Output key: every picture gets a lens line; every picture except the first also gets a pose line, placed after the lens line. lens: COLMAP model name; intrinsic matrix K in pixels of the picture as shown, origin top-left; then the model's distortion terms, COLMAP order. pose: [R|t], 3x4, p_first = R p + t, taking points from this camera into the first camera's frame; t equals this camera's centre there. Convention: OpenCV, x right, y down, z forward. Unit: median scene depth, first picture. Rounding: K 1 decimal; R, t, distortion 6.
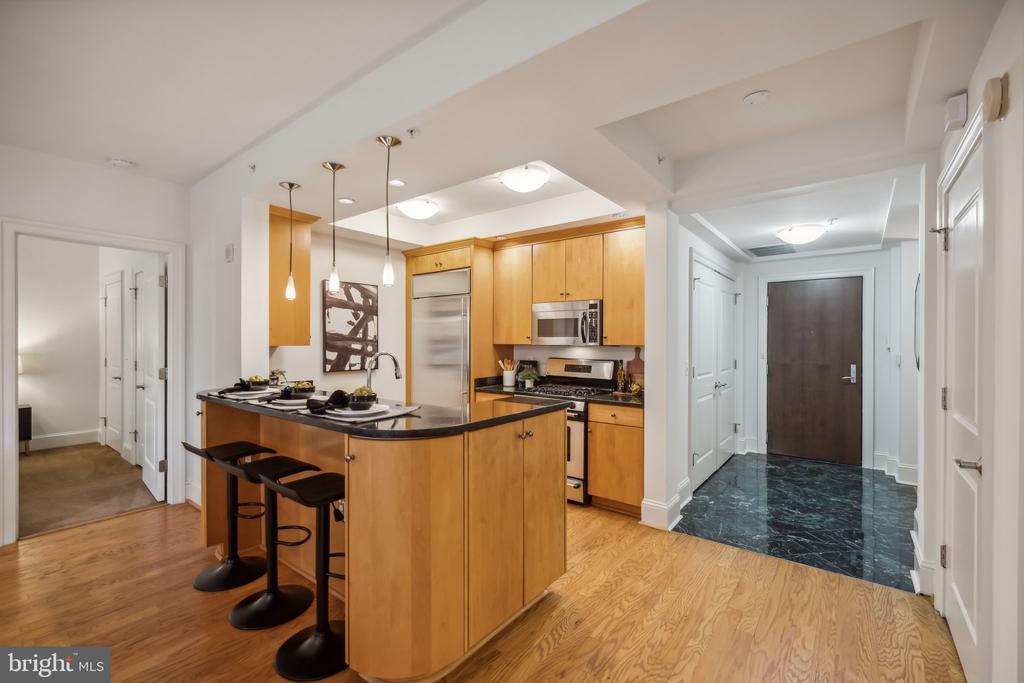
lens RADIAL K [[441.0, 0, 514.6], [0, 441.0, 342.9], [0, 0, 1]] dist [0.007312, -0.001503]
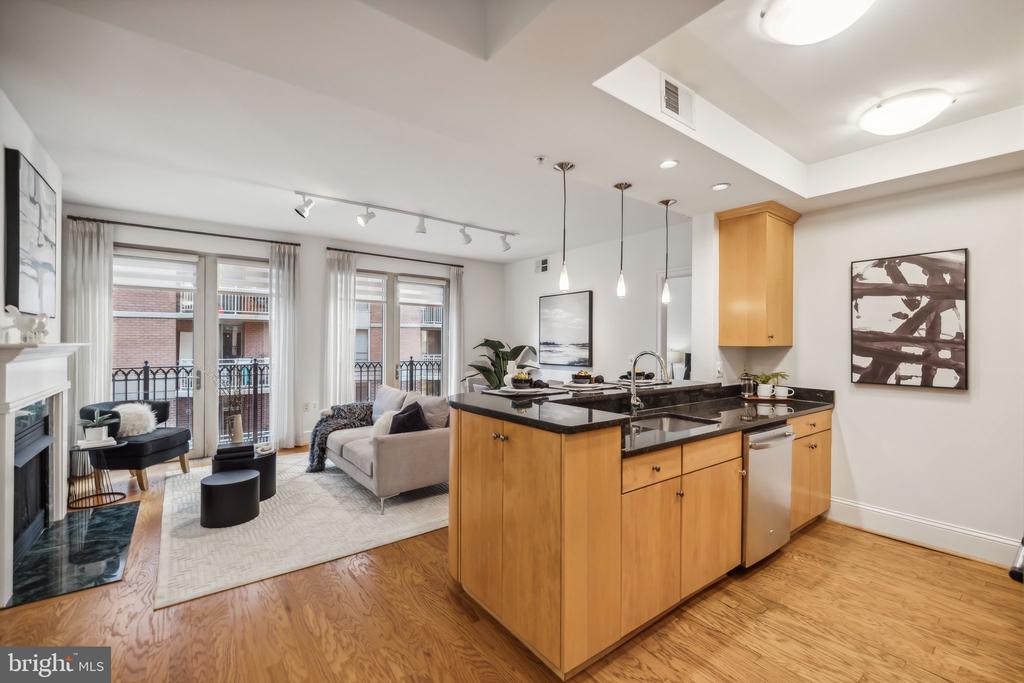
lens RADIAL K [[434.5, 0, 514.0], [0, 434.5, 342.9], [0, 0, 1]] dist [0.005697, -0.000649]
pose [[-0.259248, -0.002311, -0.965808, 0.438383], [-0.010855, 0.999941, 0.000521, 0.003313], [0.965750, 0.010619, -0.259257, 0.606208]]
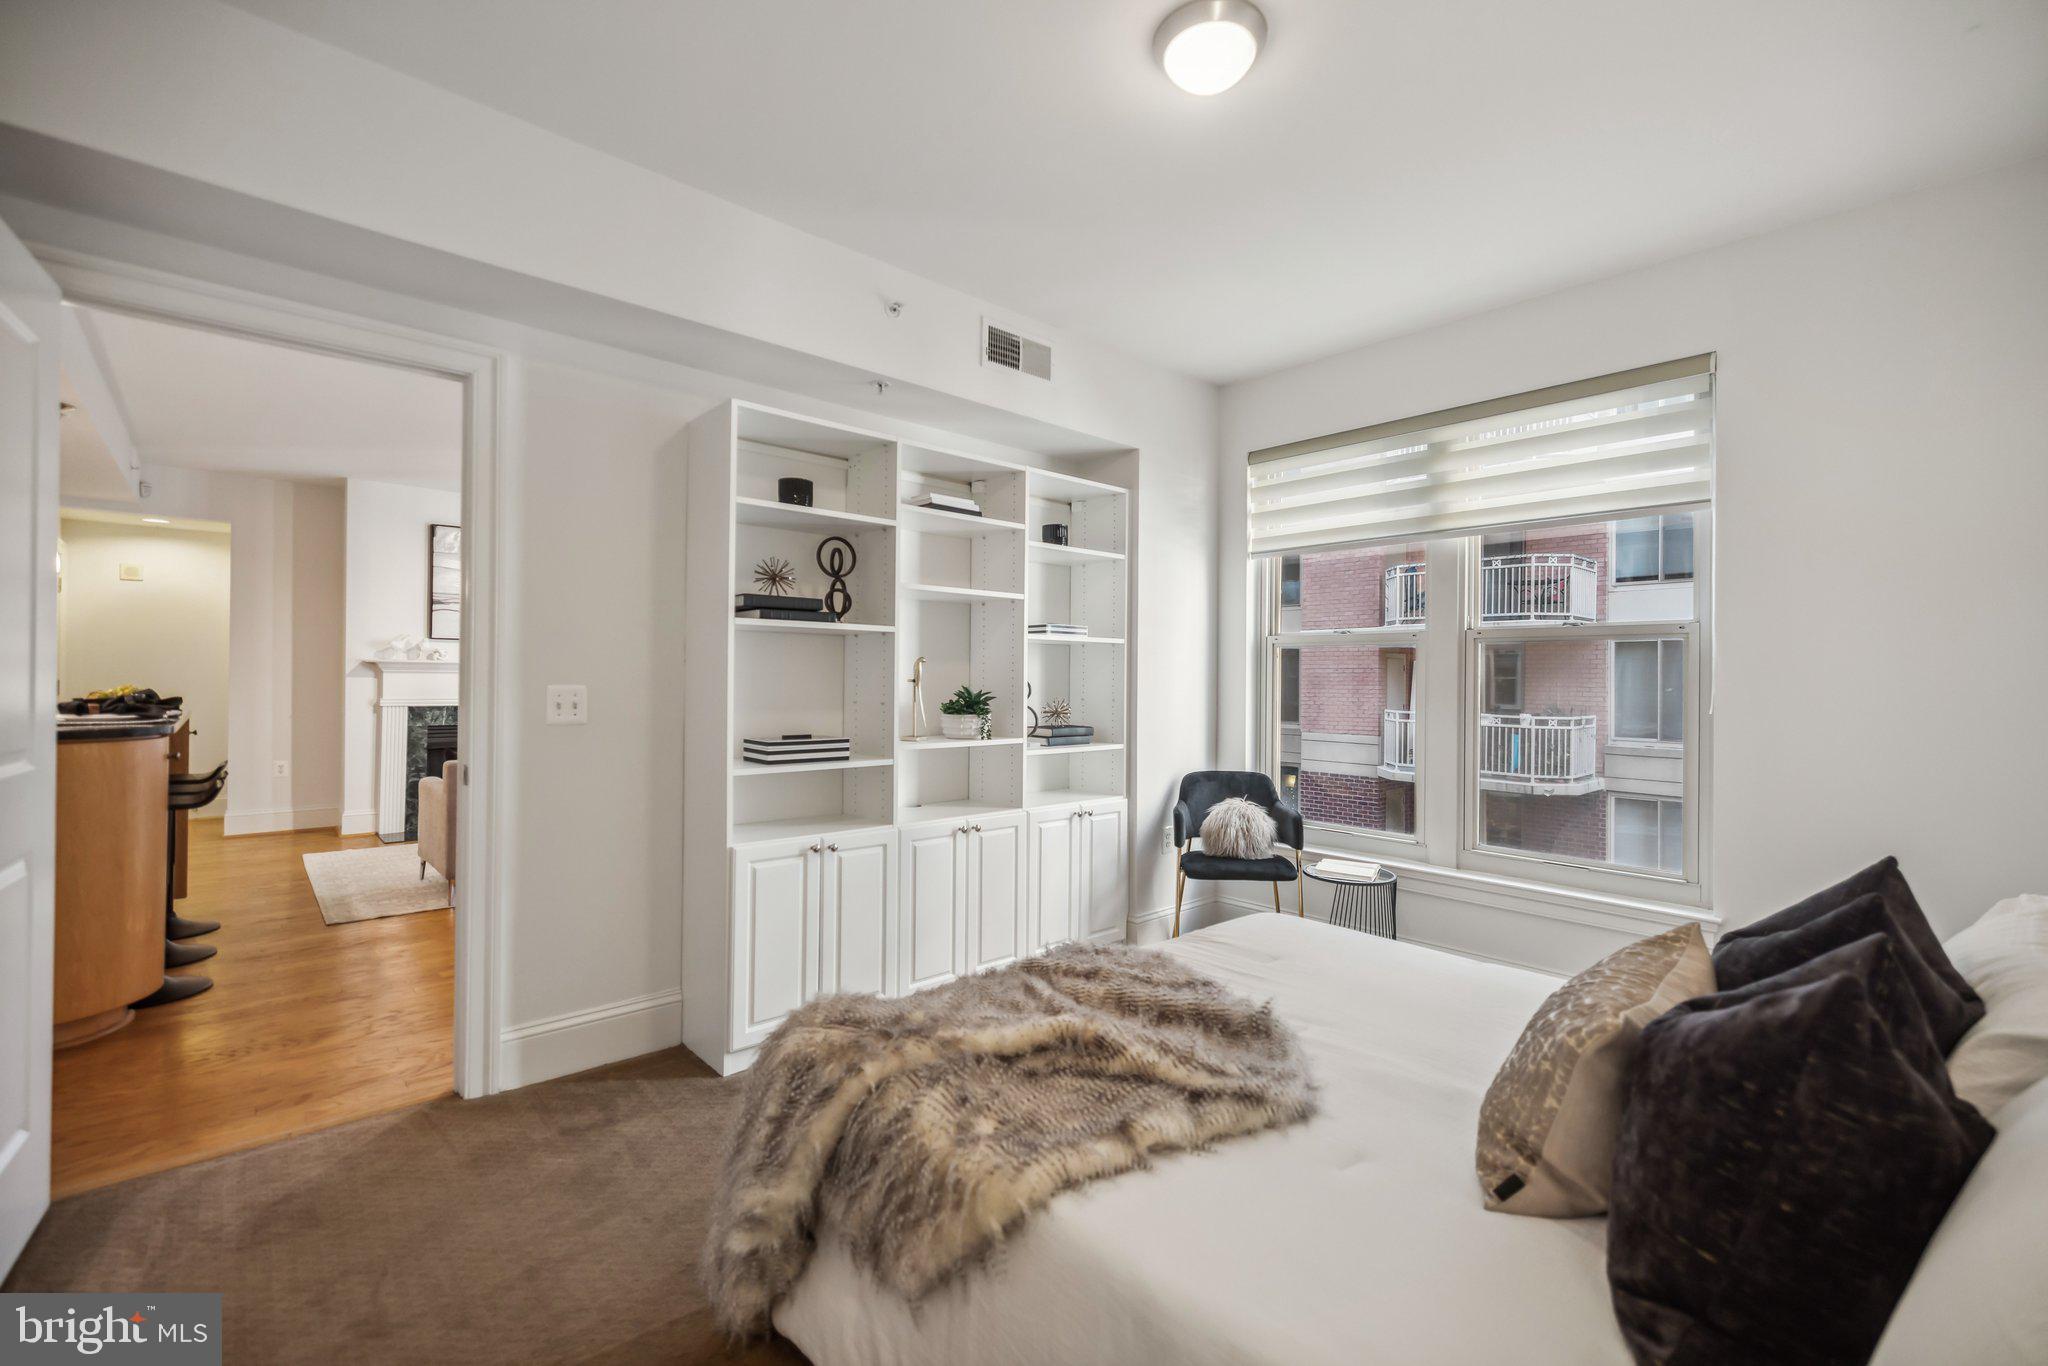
lens RADIAL K [[868.9, 0, 1020.6], [0, 868.9, 671.0], [0, 0, 1]] dist [0.005697, -0.000649]
pose [[-0.984175, -0.010372, 0.176894, -1.247984], [-0.011185, 0.999931, -0.003596, 0.022969], [-0.176845, -0.005517, -0.984223, 1.203004]]
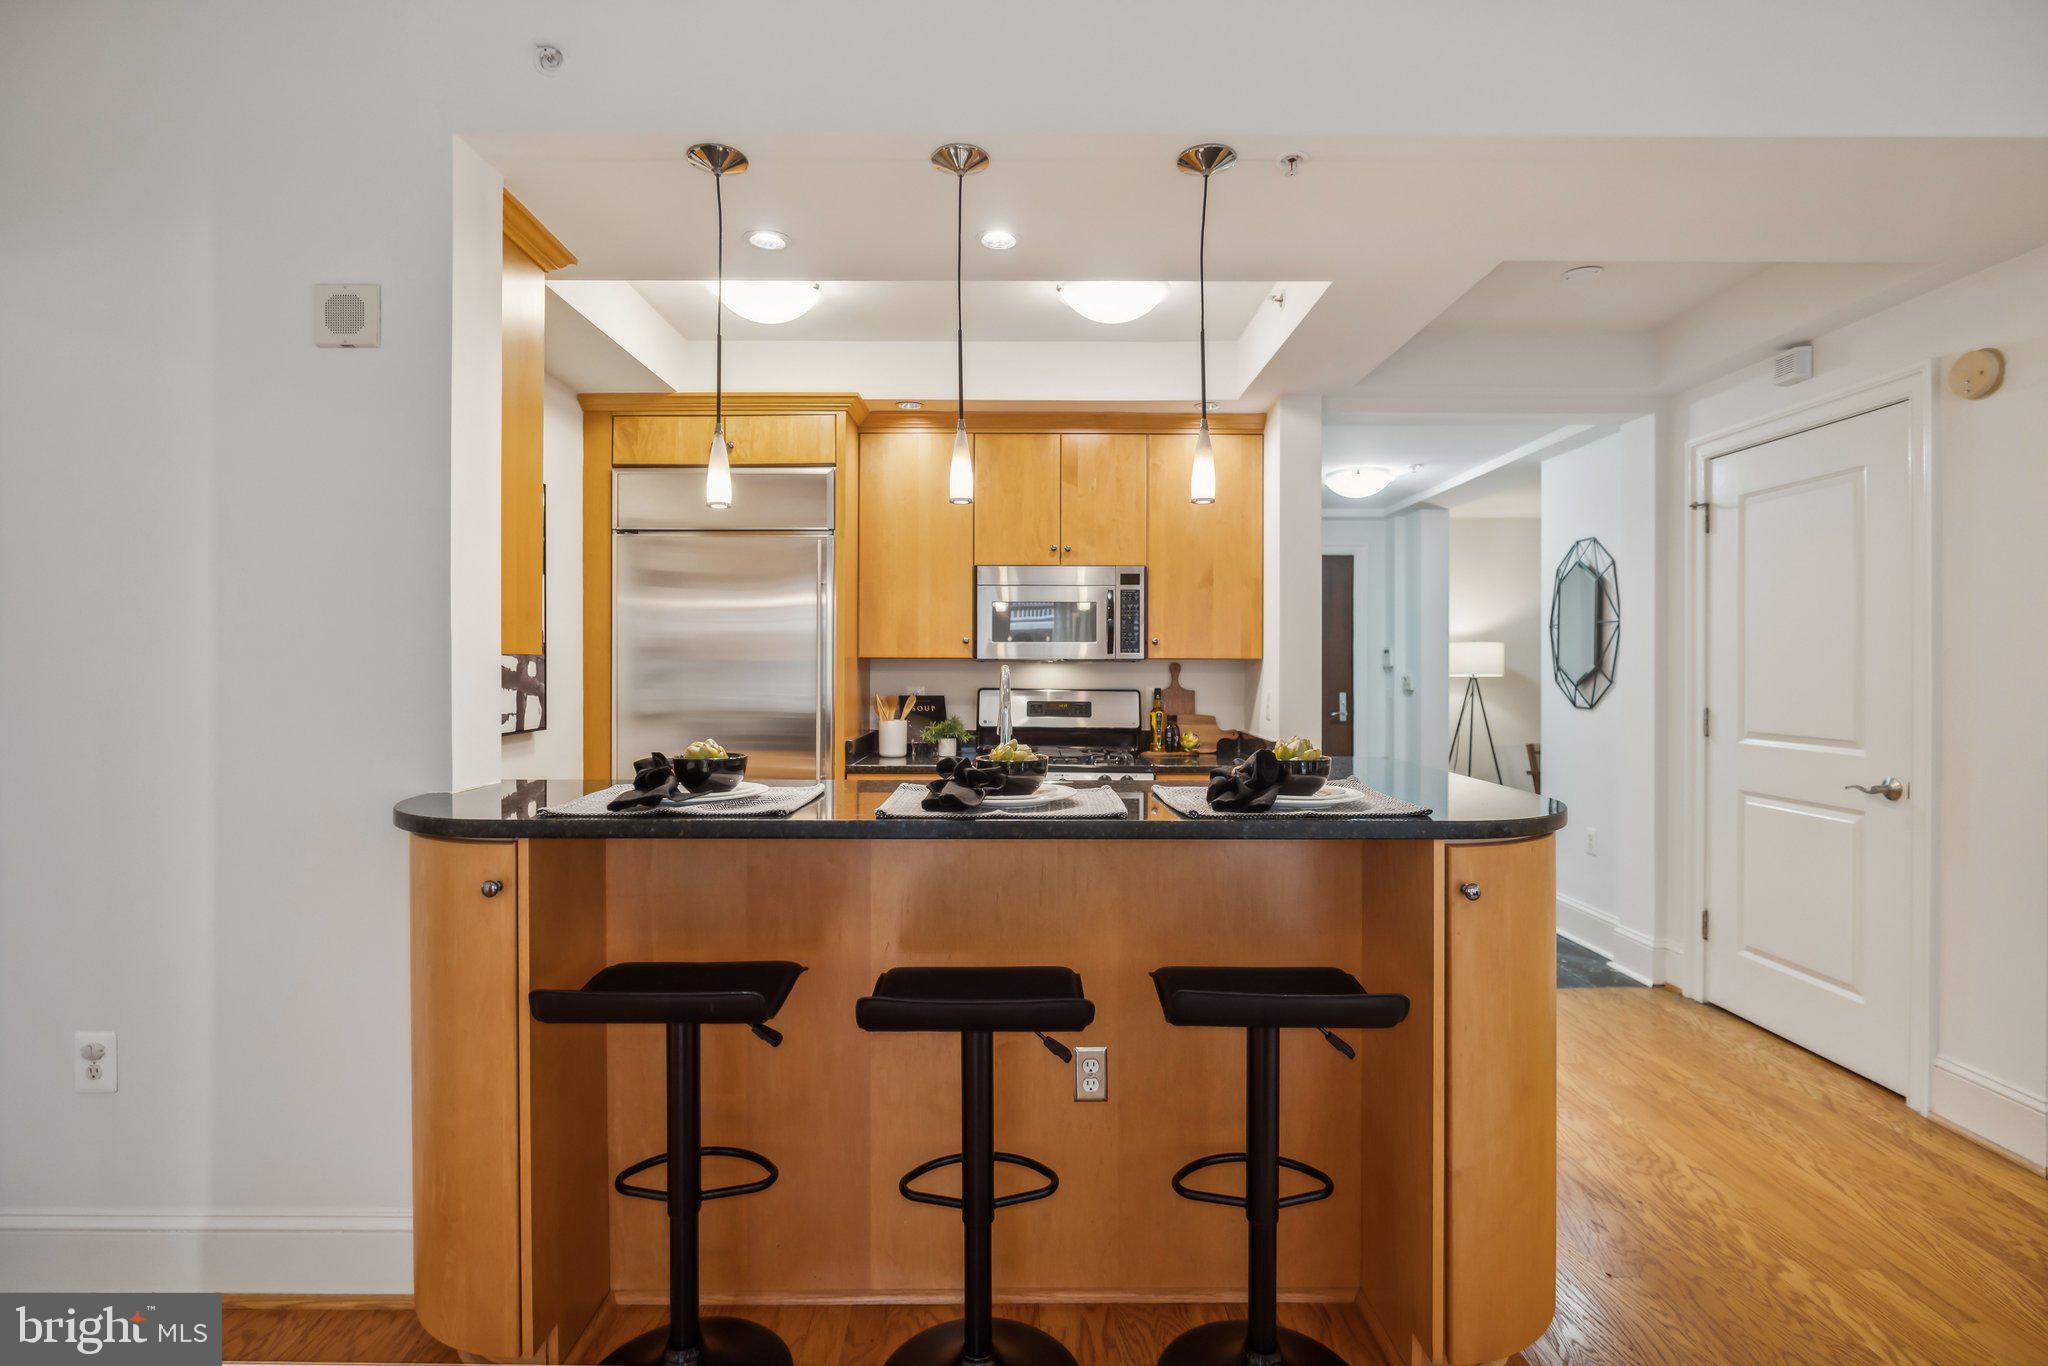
lens RADIAL K [[968.3, 0, 1020.0], [0, 968.3, 667.7], [0, 0, 1]] dist [-0.012335, 0.000567]
pose [[0.791372, -0.001422, 0.611333, -0.509370], [0.002687, 0.999996, -0.001152, 0.014464], [-0.611329, 0.002554, 0.791372, 0.199717]]
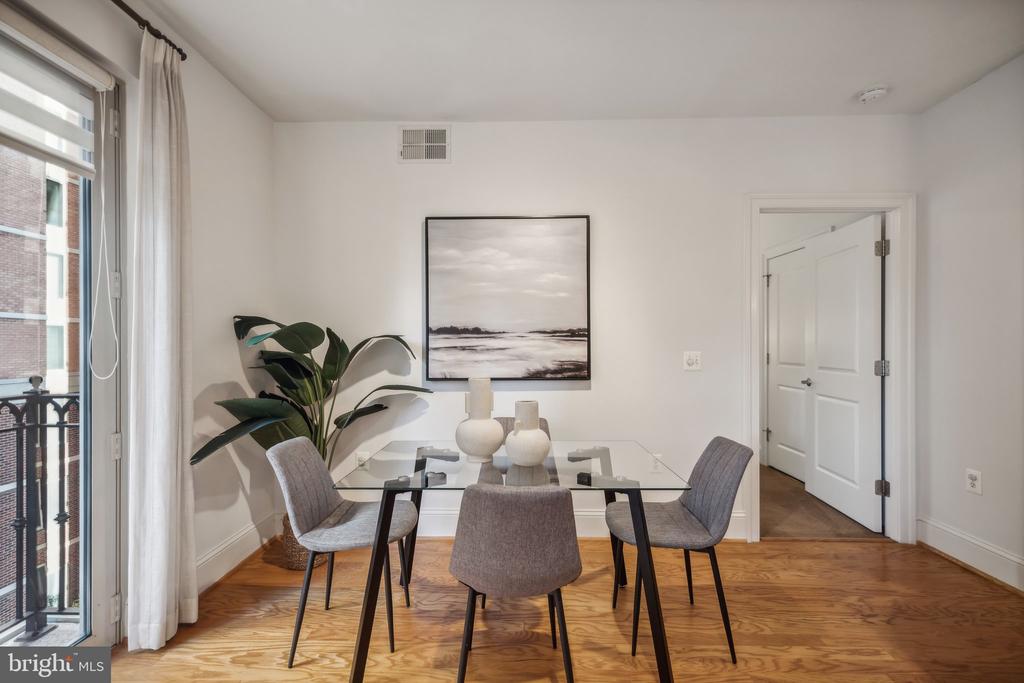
lens RADIAL K [[441.0, 0, 508.0], [0, 441.0, 343.4], [0, 0, 1]] dist [0.007312, -0.001503]
pose [[0.593318, -0.002185, -0.804965, -0.472702], [-0.001669, 0.999991, -0.003945, 0.026148], [0.804966, 0.003685, 0.593309, 0.015133]]
